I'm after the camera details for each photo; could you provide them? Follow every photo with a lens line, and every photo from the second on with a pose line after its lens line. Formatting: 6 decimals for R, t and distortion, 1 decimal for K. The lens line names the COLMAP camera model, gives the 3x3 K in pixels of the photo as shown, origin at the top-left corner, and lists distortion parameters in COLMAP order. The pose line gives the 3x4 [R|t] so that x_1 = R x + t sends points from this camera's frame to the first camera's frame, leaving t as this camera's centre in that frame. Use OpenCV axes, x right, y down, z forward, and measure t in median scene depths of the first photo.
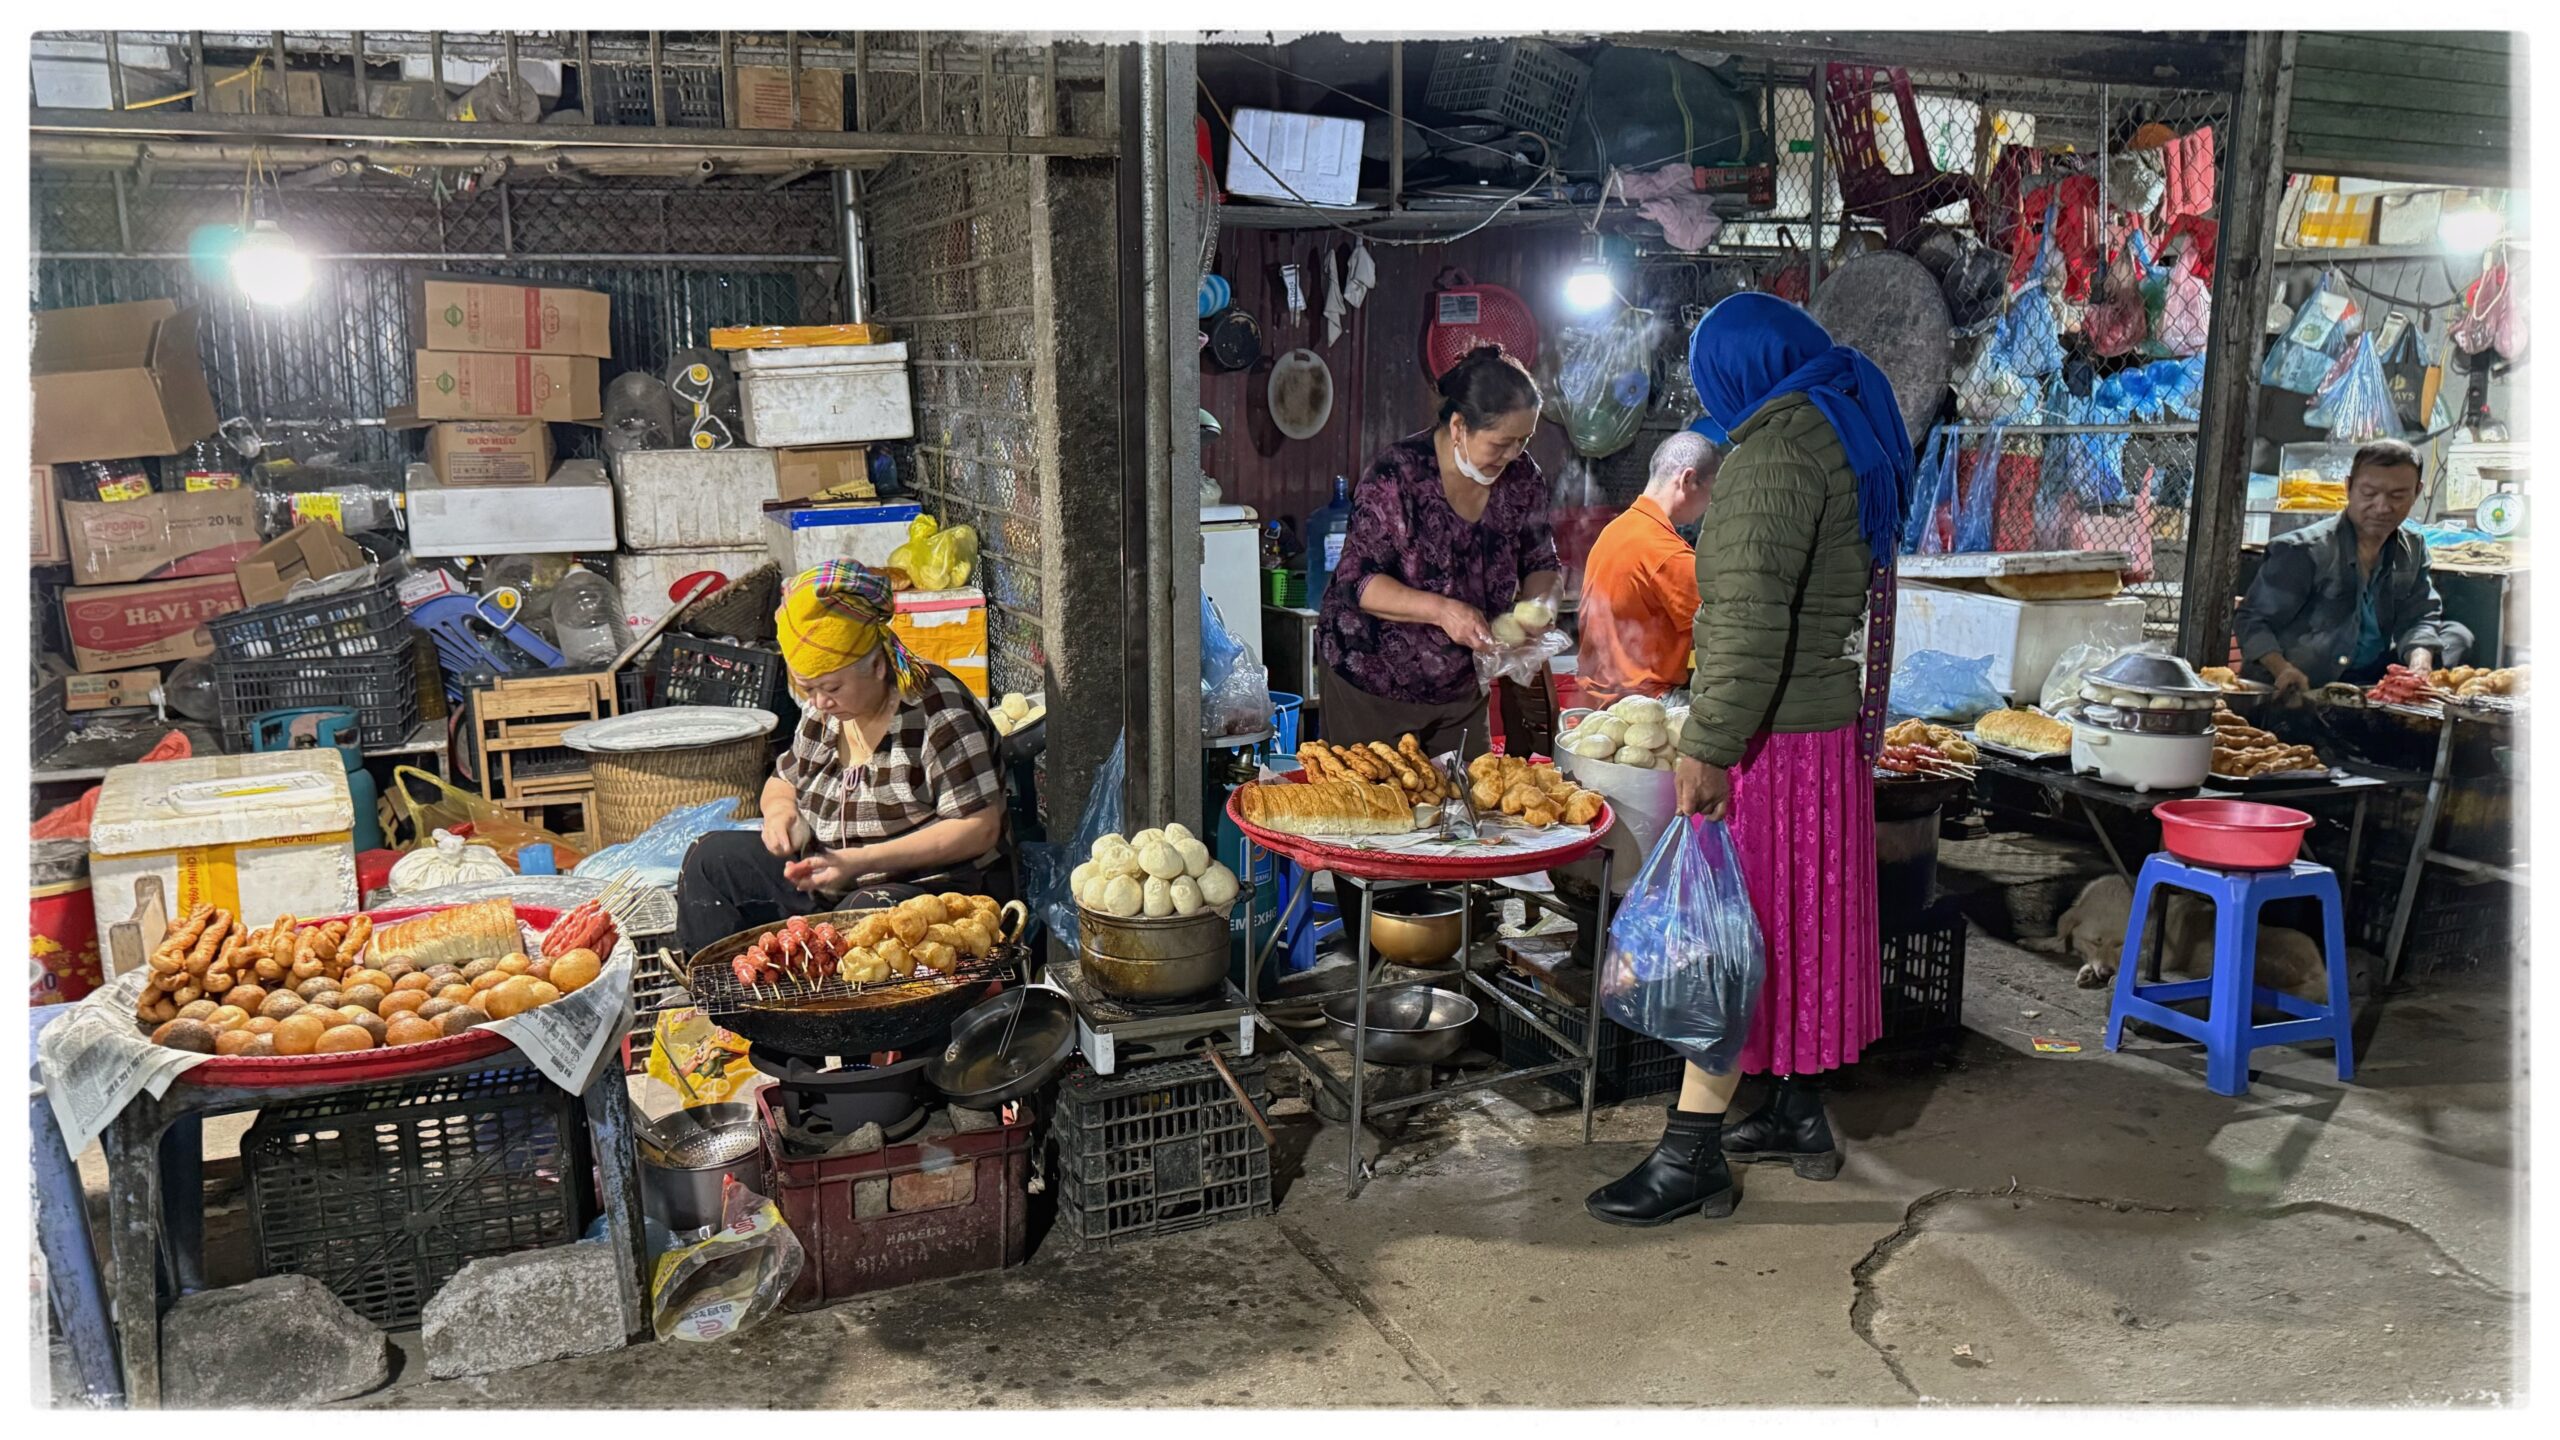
lens RADIAL K [[1667.4, 0, 1280.0], [0, 1667.4, 720.0], [0, 0, 1]] dist [-0.007689, -0.003531]
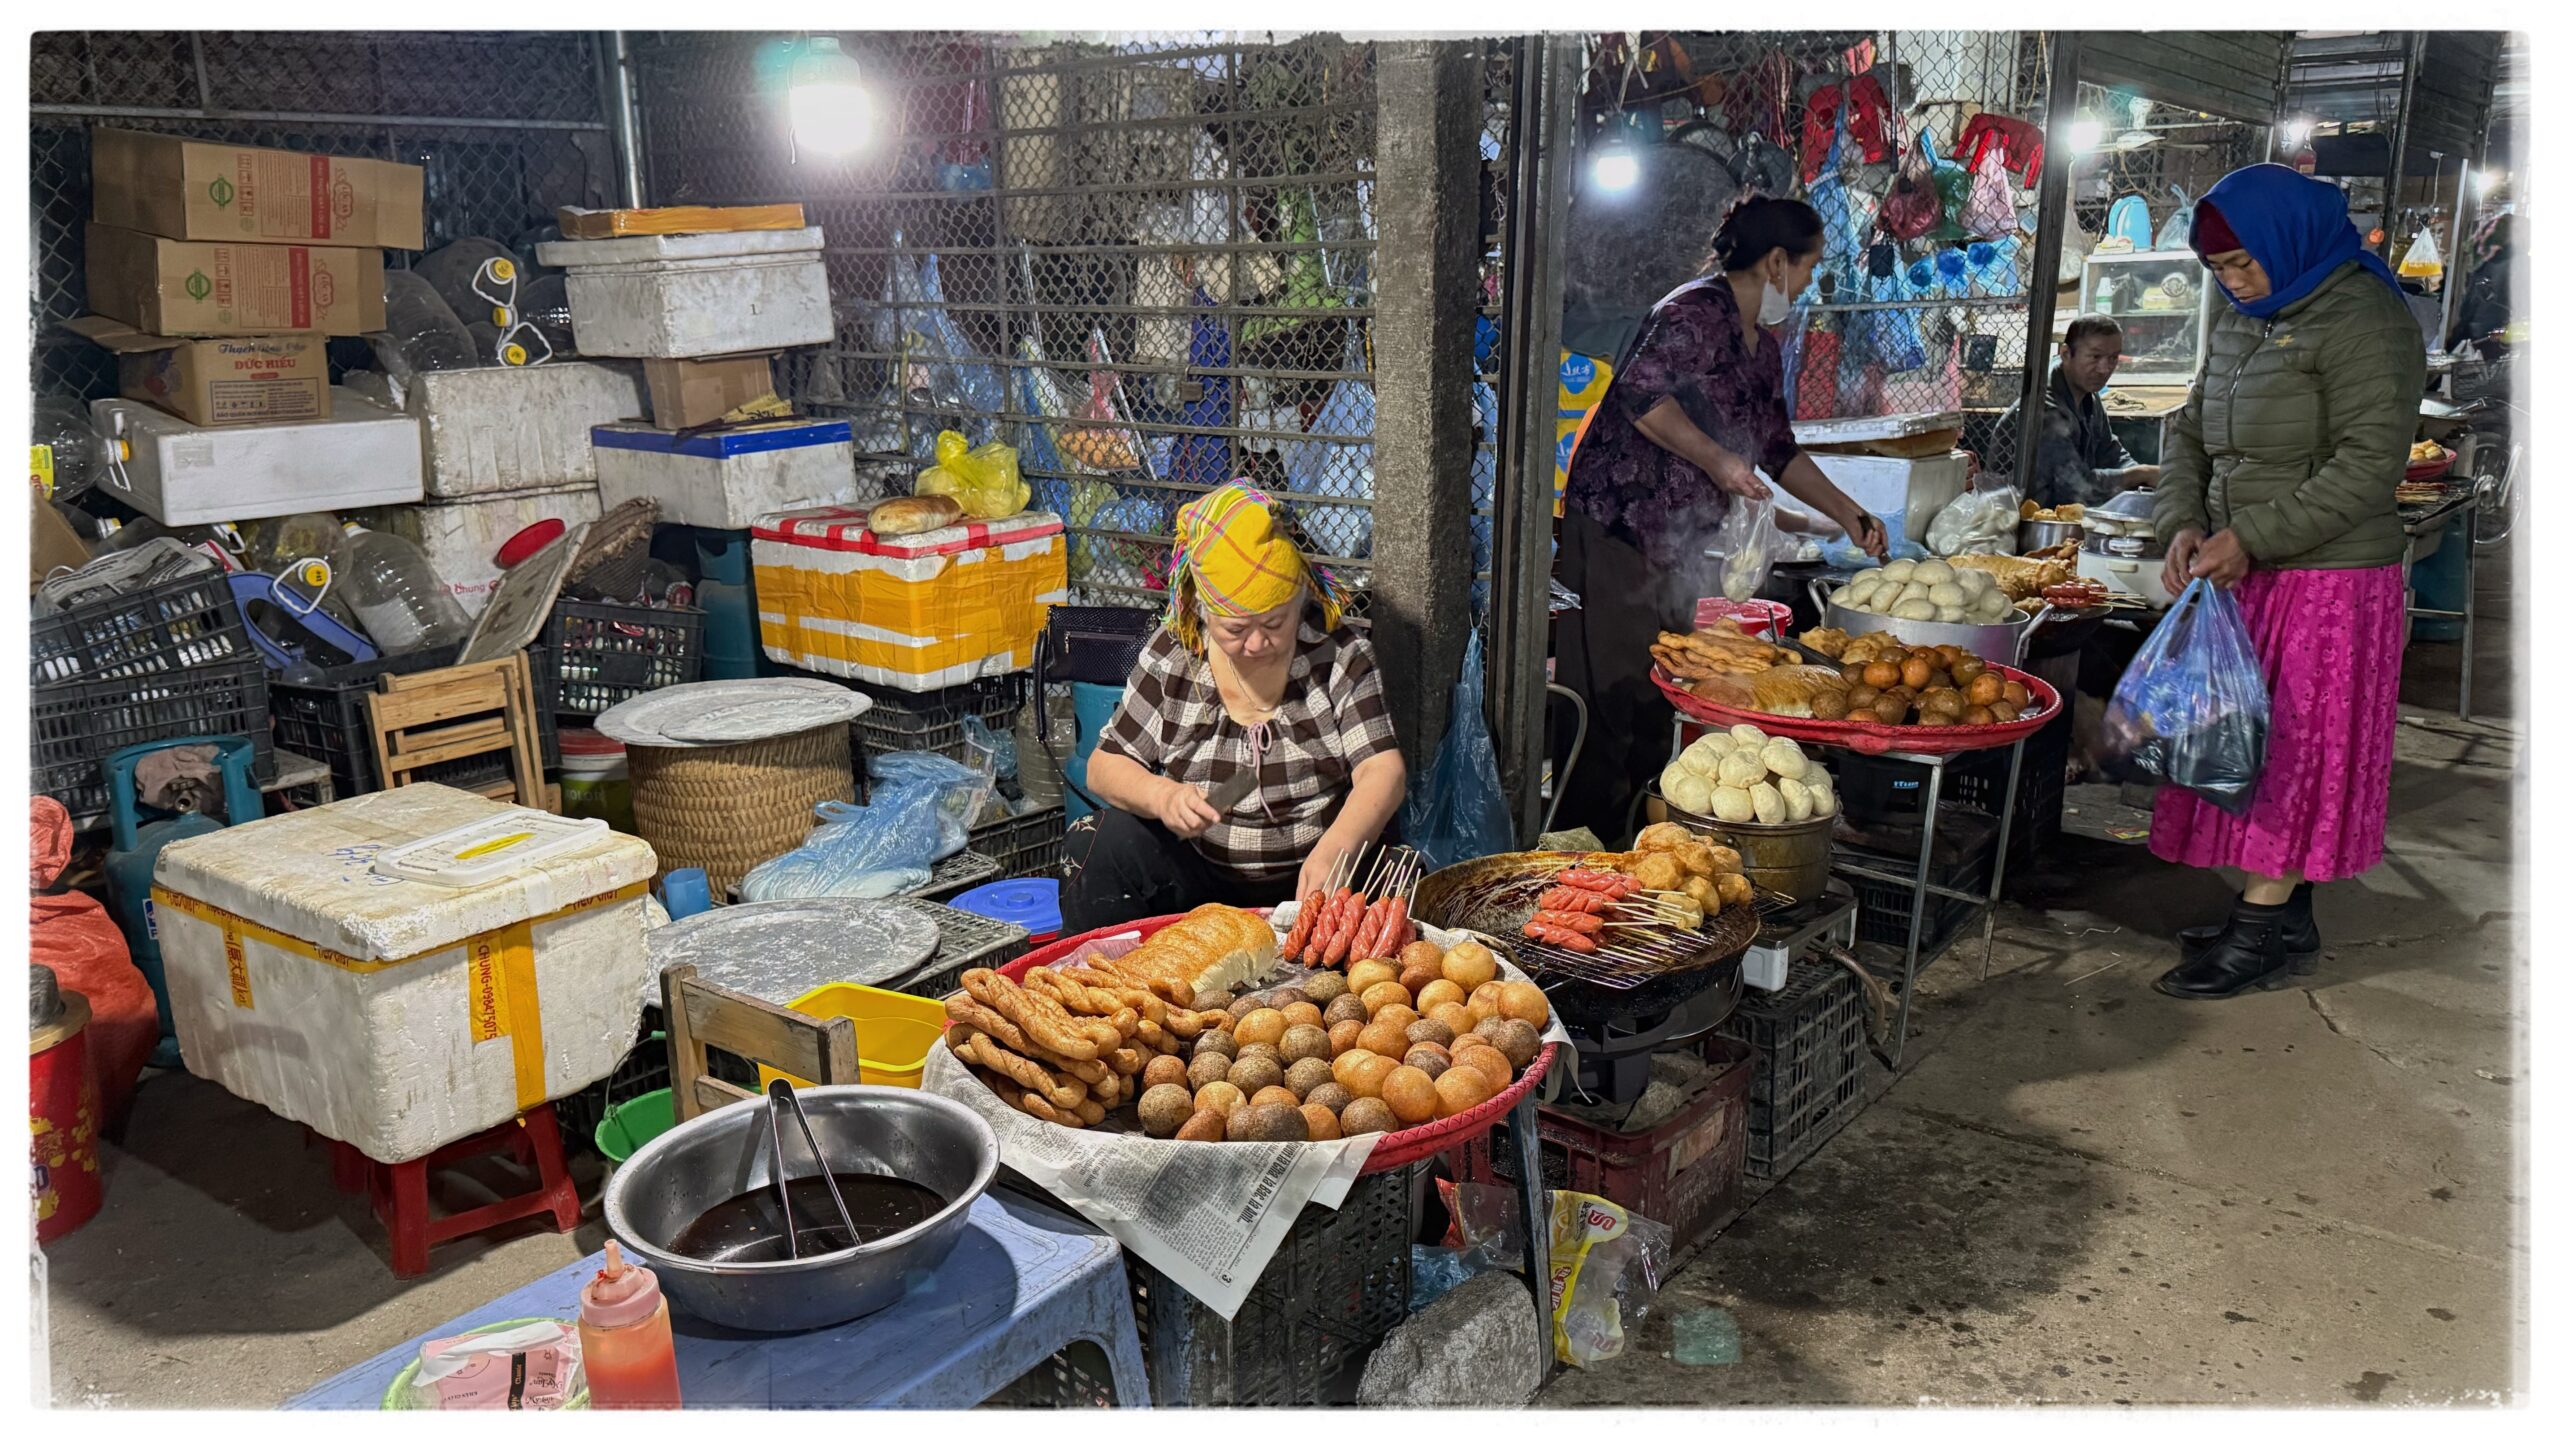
lens RADIAL K [[1692.8, 0, 1280.0], [0, 1692.8, 720.0], [0, 0, 1]] dist [-0.025584, 0.000120]
pose [[0.903454, -0.119677, 0.411640, -0.396395], [0.097603, 0.992447, 0.074320, -0.021153], [-0.417425, -0.026967, 0.908311, 0.127831]]
